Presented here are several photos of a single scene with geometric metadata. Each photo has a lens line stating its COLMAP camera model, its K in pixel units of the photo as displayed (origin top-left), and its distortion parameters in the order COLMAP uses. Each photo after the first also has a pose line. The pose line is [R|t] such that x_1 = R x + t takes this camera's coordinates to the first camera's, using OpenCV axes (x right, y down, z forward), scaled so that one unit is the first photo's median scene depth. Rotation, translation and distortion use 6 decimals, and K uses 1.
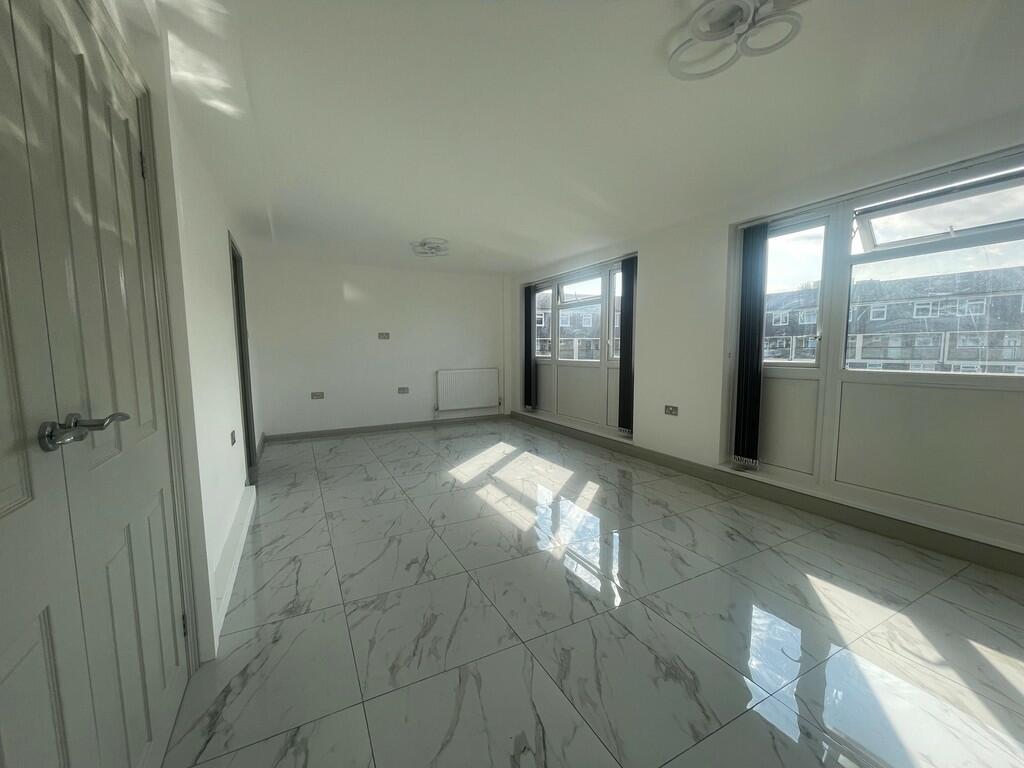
lens RADIAL K [[418.6, 0, 511.3], [0, 418.6, 389.2], [0, 0, 1]] dist [0.004601, -0.000195]
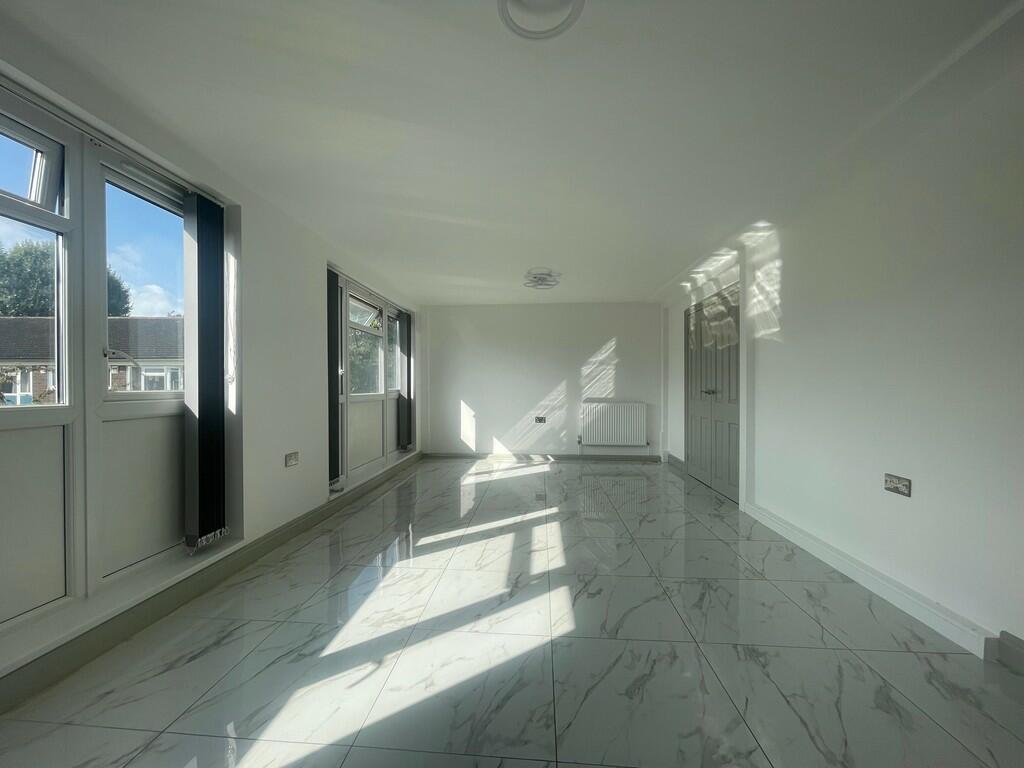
lens RADIAL K [[418.6, 0, 506.3], [0, 418.6, 385.4], [0, 0, 1]] dist [0.004601, -0.000195]
pose [[-0.846034, 0.008806, 0.533056, -0.412466], [0.060155, 0.995055, 0.079037, -0.139775], [-0.529724, 0.098934, -0.842381, 1.711895]]
